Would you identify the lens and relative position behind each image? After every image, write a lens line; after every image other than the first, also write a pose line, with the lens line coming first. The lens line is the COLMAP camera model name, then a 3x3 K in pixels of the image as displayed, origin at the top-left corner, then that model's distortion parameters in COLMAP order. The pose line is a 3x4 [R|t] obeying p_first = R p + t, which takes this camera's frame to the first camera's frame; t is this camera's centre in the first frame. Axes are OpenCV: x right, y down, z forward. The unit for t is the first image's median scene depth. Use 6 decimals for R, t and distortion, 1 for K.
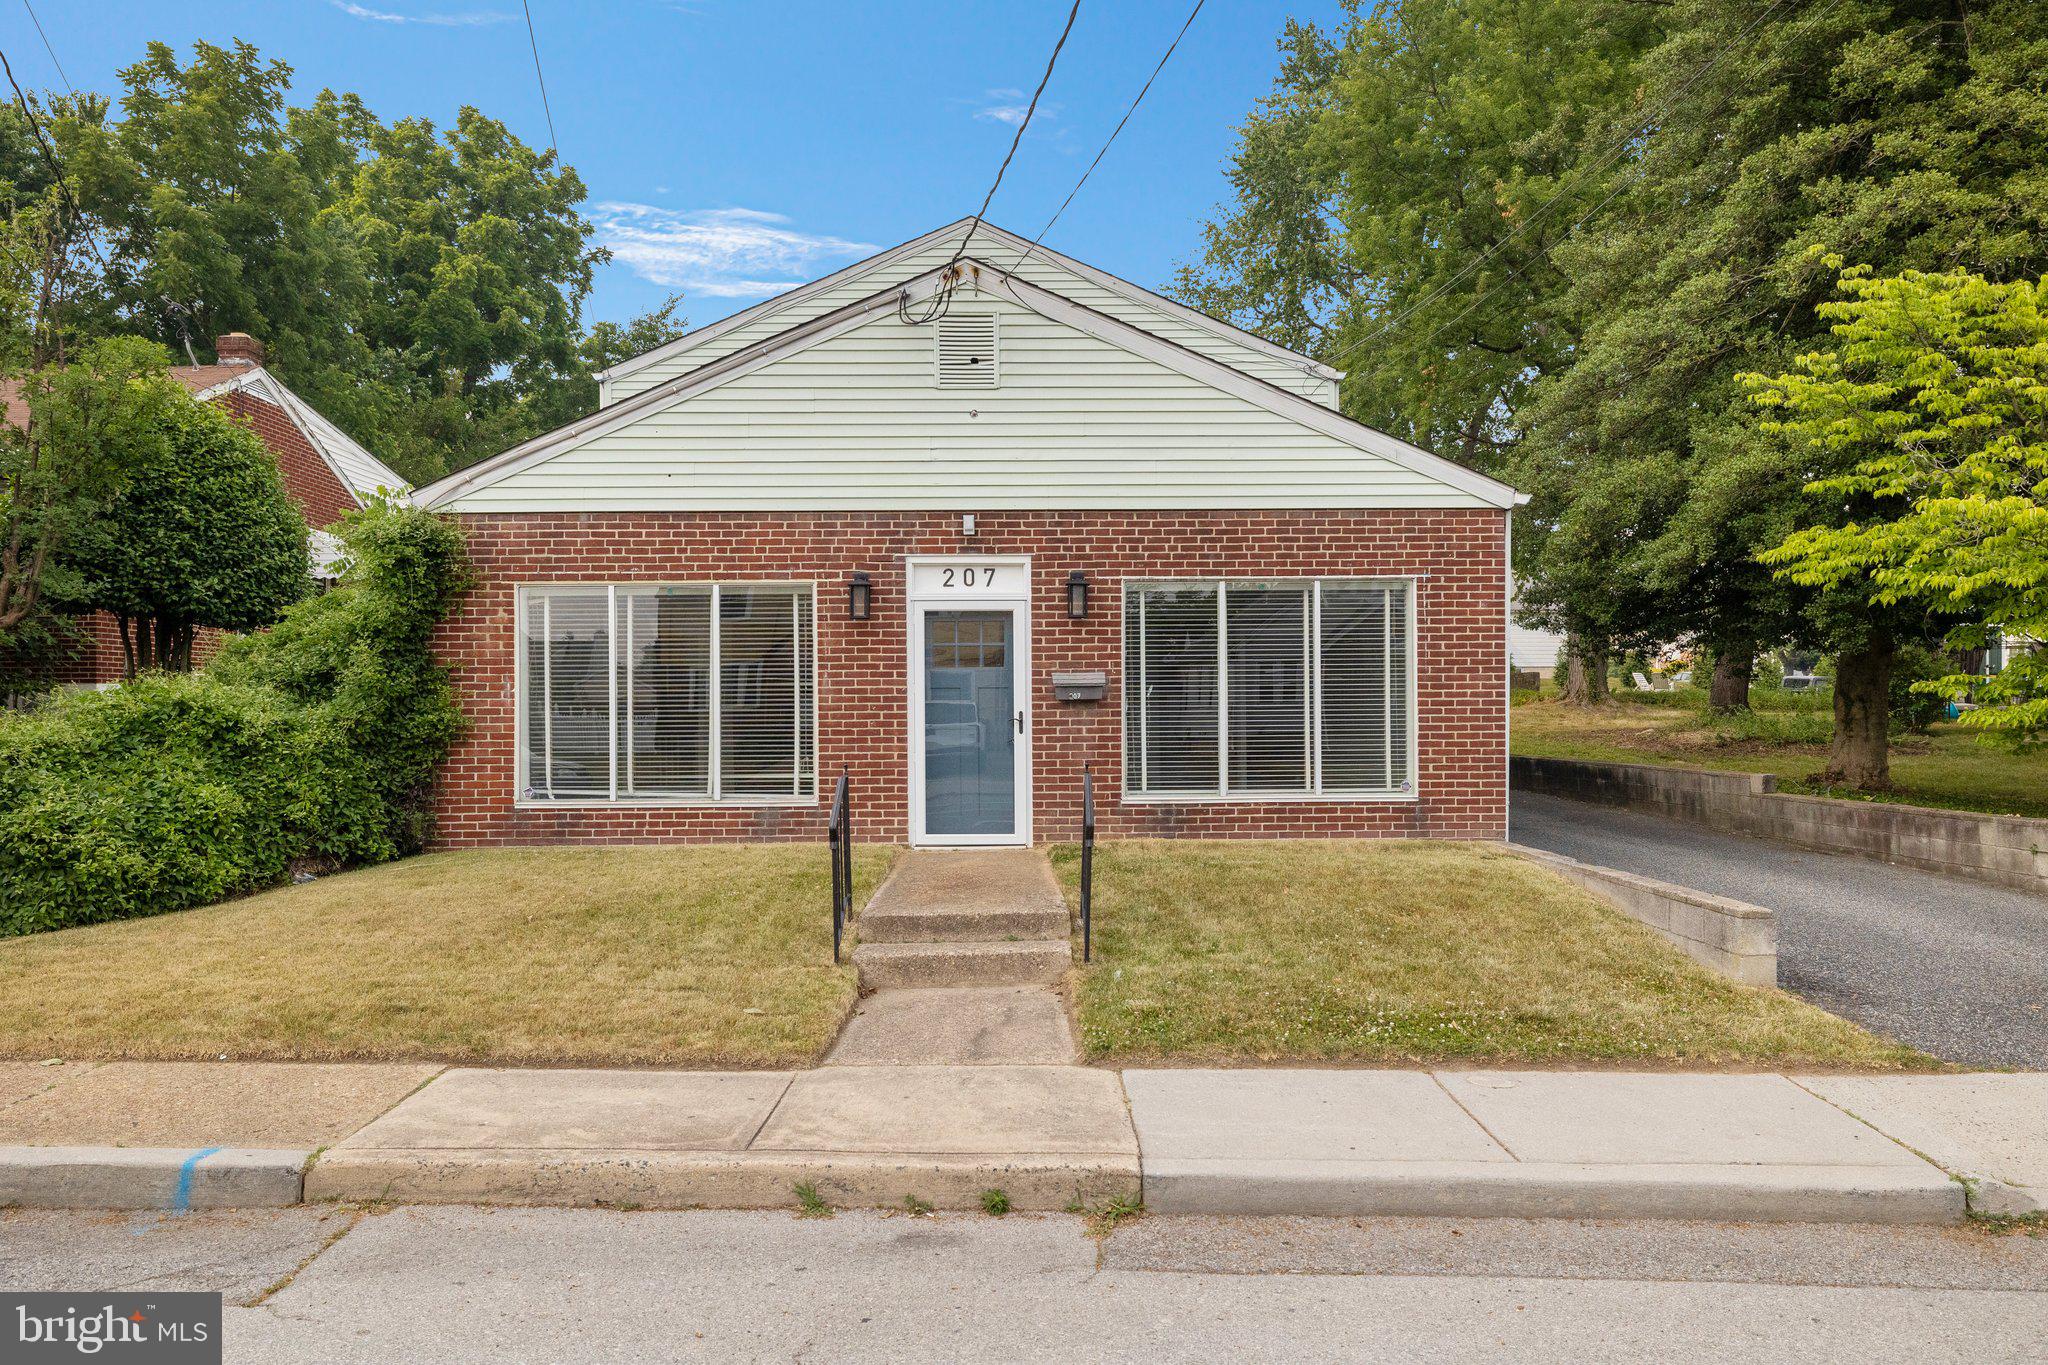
lens RADIAL K [[1371.8, 0, 1024.3], [0, 1371.8, 697.9], [0, 0, 1]] dist [-0.001344, 0.004000]
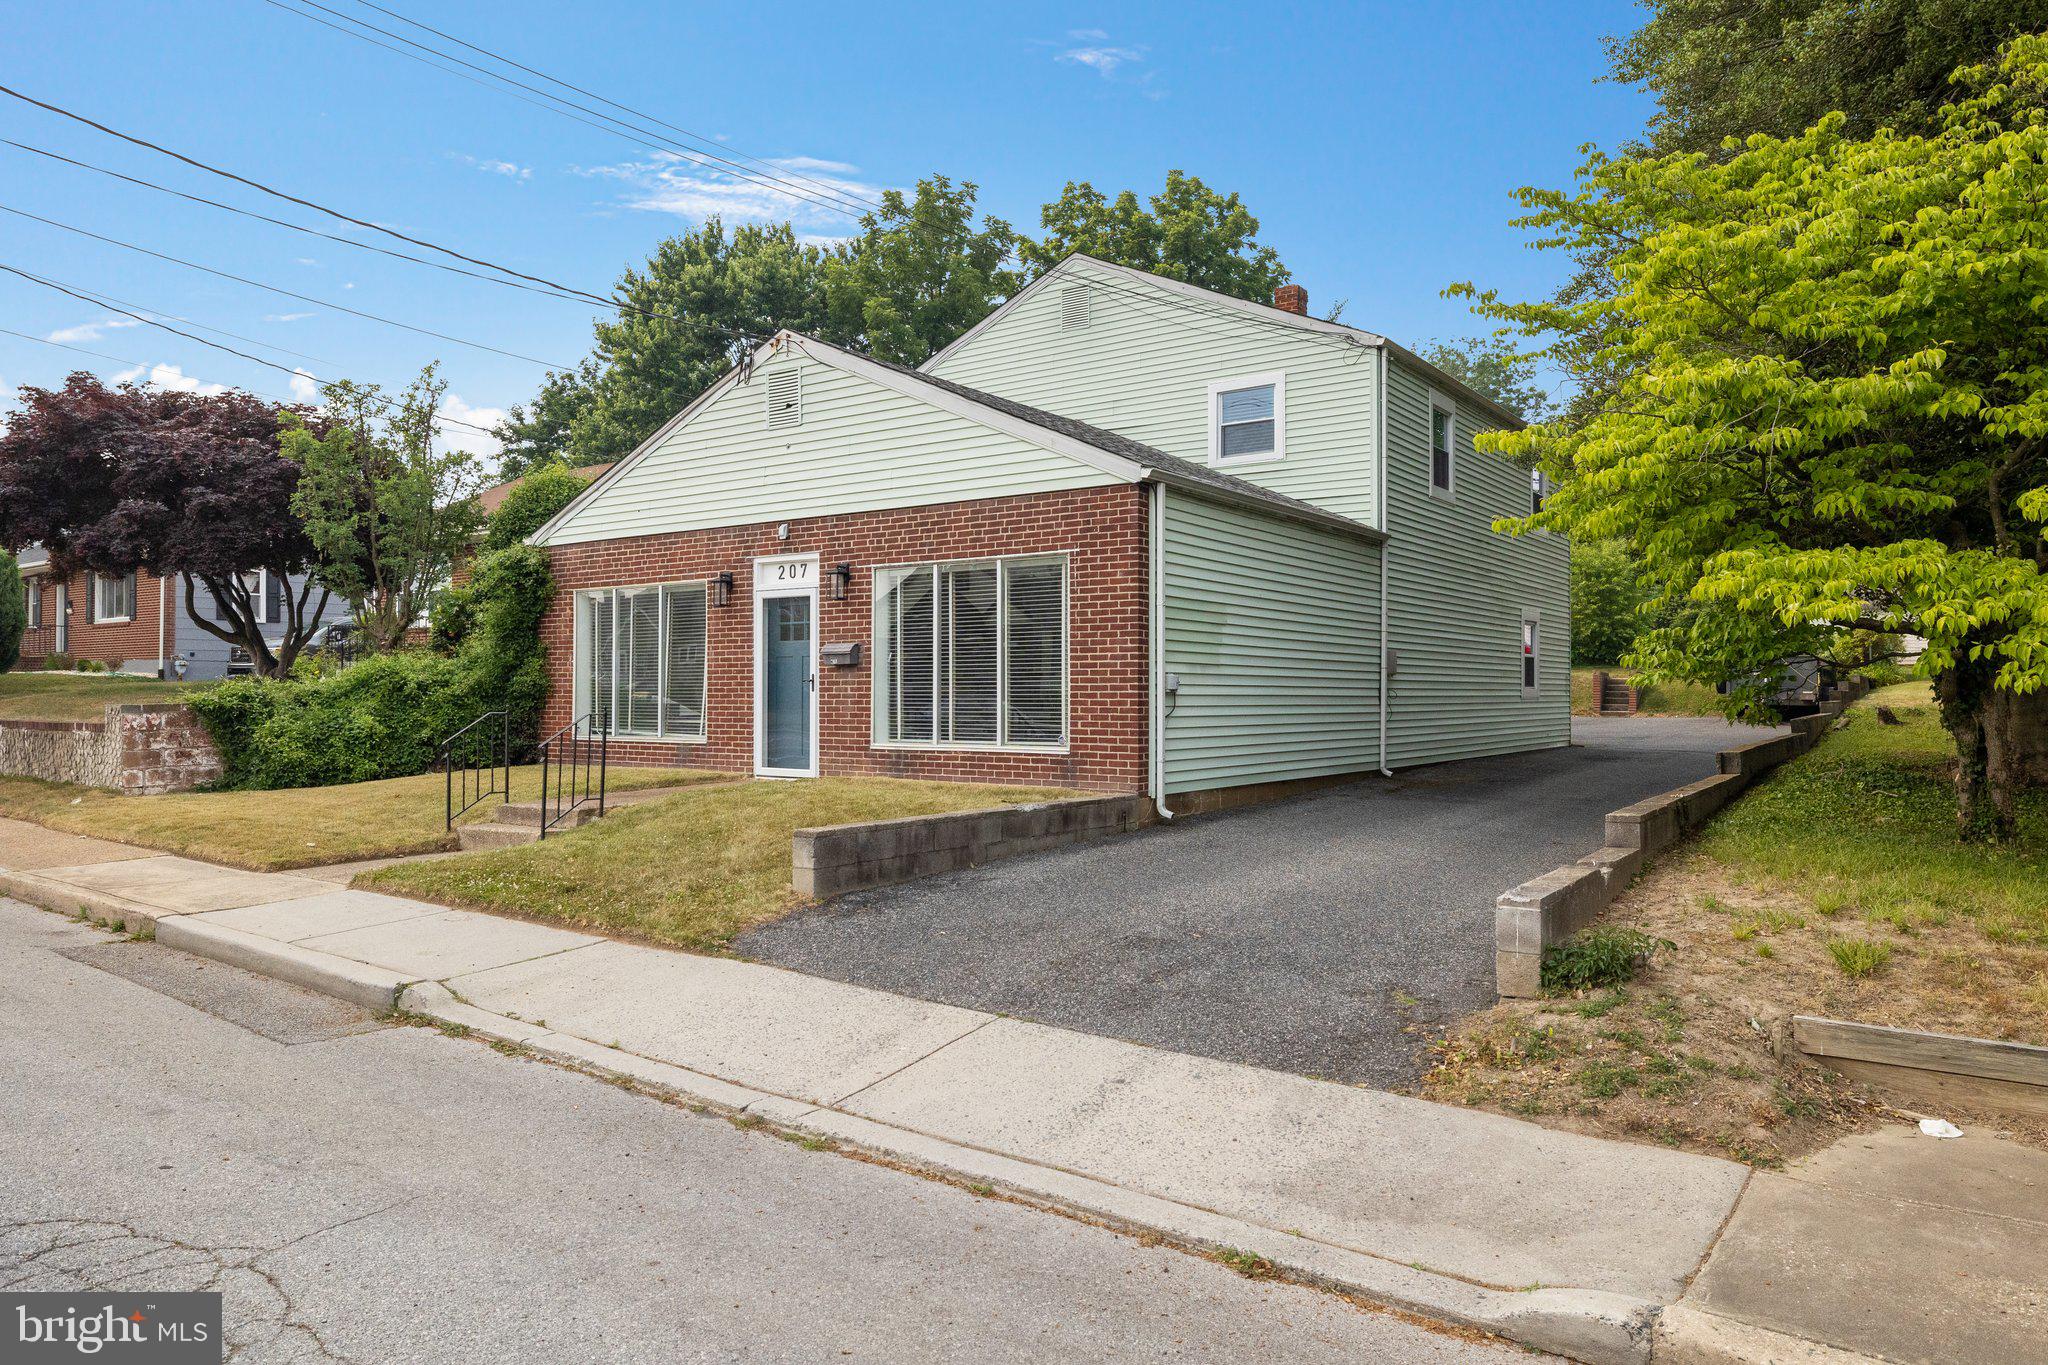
lens RADIAL K [[1307.4, 0, 1022.0], [0, 1307.4, 677.3], [0, 0, 1]] dist [-0.042024, -0.000209]
pose [[0.811668, -0.001278, -0.584117, 0.869951], [0.002263, 0.999997, 0.000956, 0.012134], [0.584114, -0.002097, 0.811669, 0.122440]]
